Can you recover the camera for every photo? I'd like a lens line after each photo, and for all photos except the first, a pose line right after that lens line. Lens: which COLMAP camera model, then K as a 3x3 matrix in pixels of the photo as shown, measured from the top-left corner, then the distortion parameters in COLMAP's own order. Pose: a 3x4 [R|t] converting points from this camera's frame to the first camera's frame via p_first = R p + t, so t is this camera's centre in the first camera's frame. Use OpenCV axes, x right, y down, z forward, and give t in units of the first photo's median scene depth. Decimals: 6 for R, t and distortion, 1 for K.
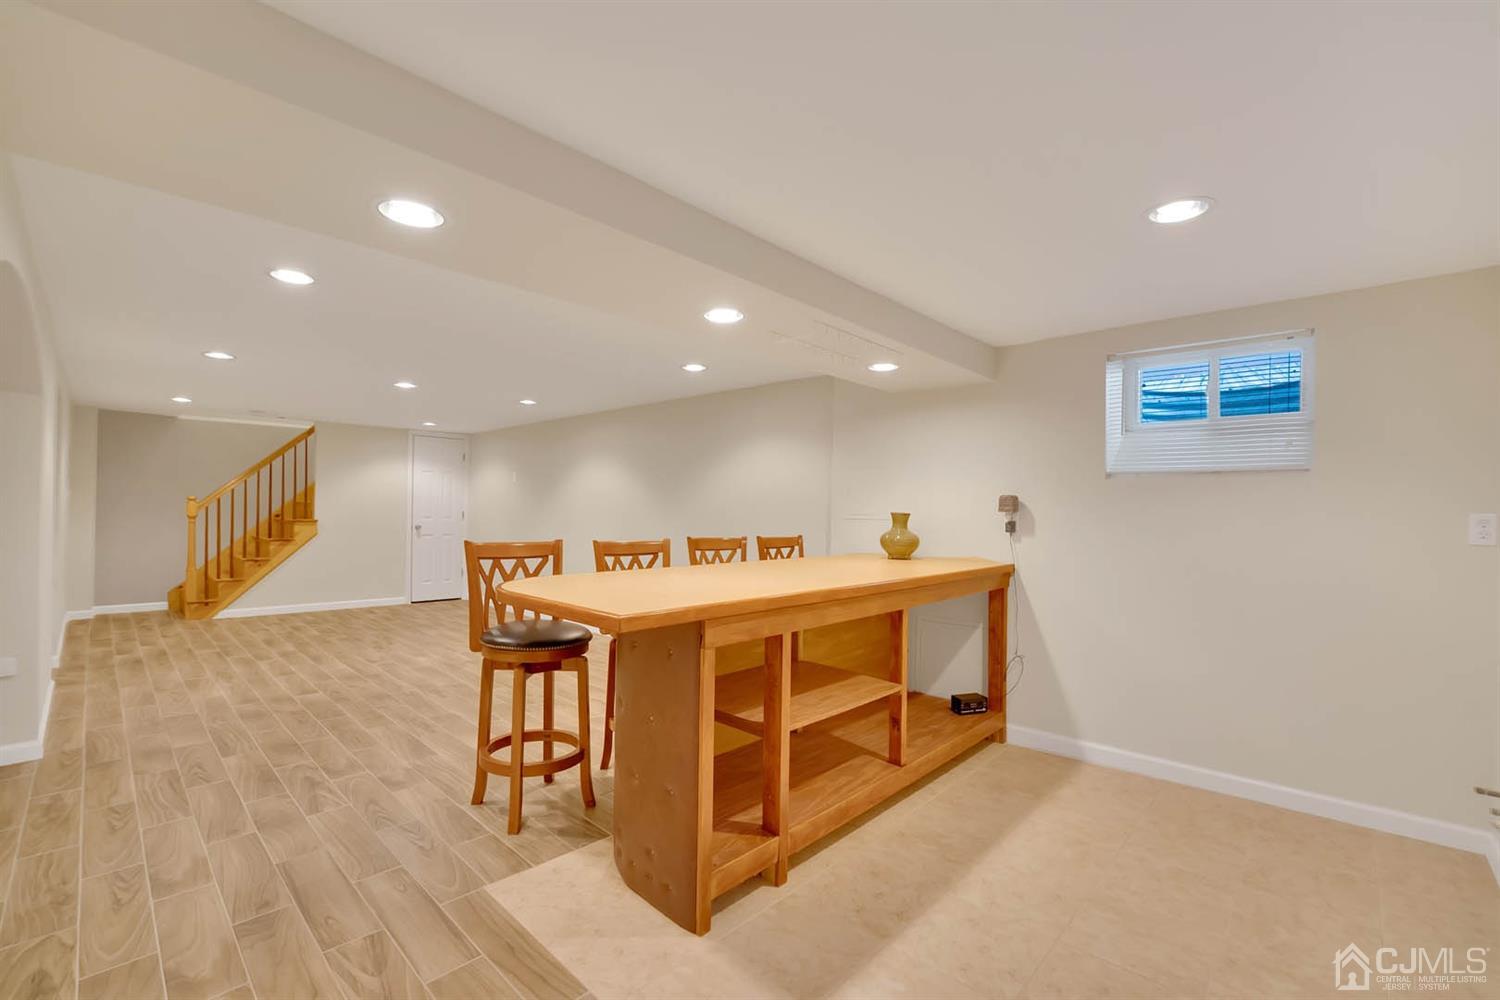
lens RADIAL K [[622.1, 0, 747.4], [0, 622.1, 505.2], [0, 0, 1]] dist [-0.027237, 0.000019]
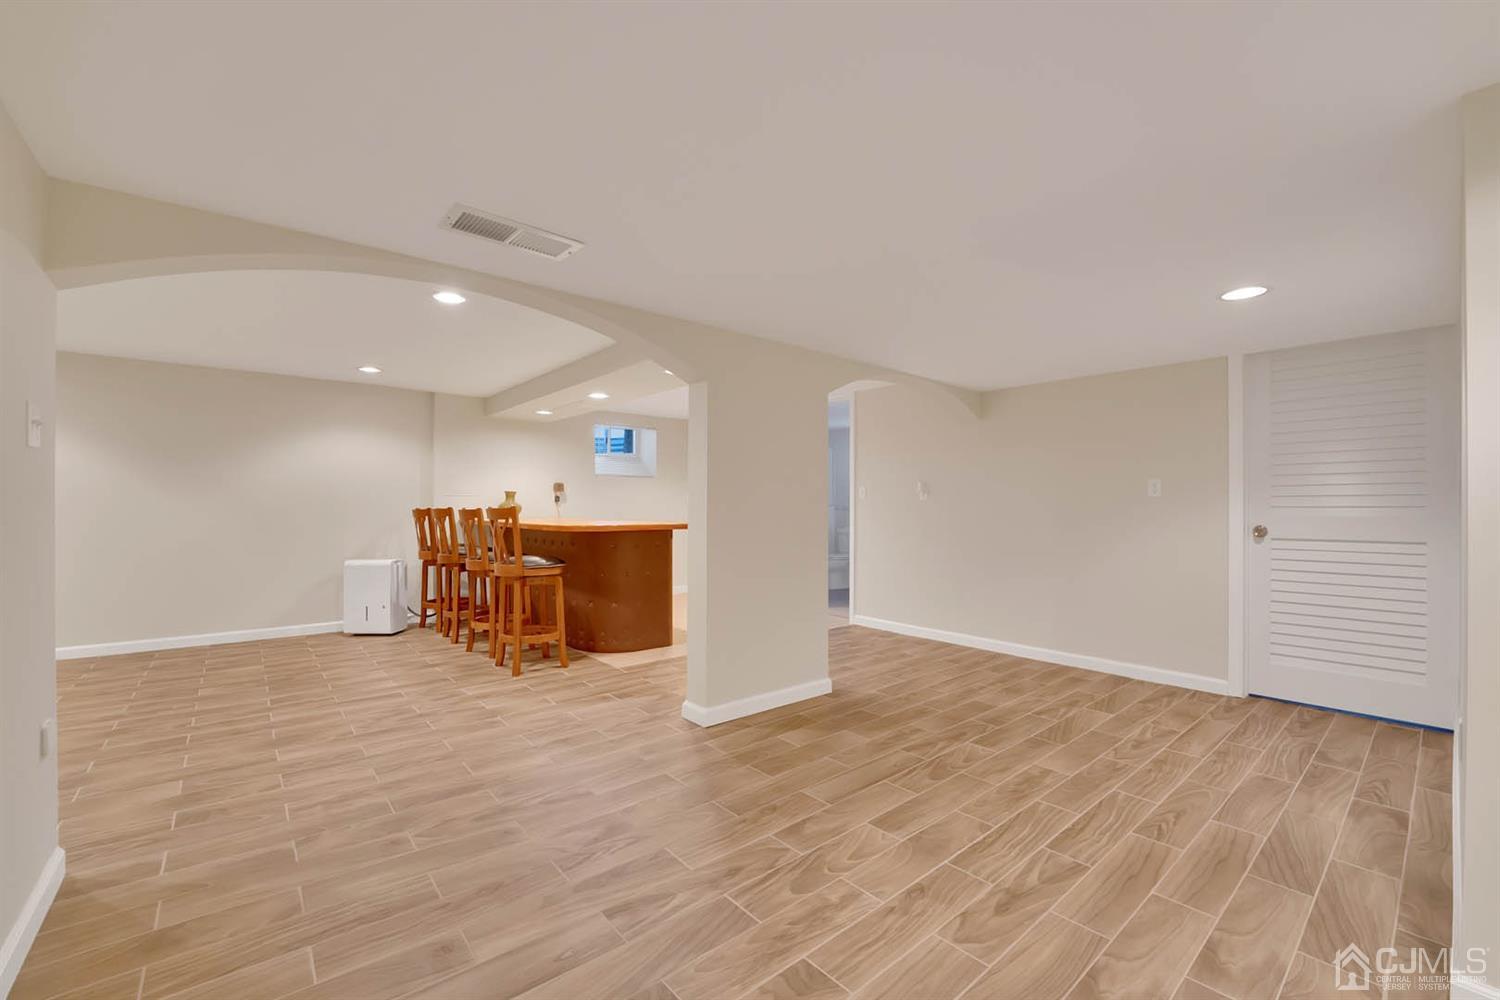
lens RADIAL K [[622.1, 0, 745.3], [0, 622.1, 502.4], [0, 0, 1]] dist [-0.027237, 0.000019]
pose [[0.115904, -0.006453, 0.993239, -1.807057], [-0.010044, 0.999920, 0.007668, 0.031185], [-0.993210, -0.010865, 0.115830, 0.245497]]
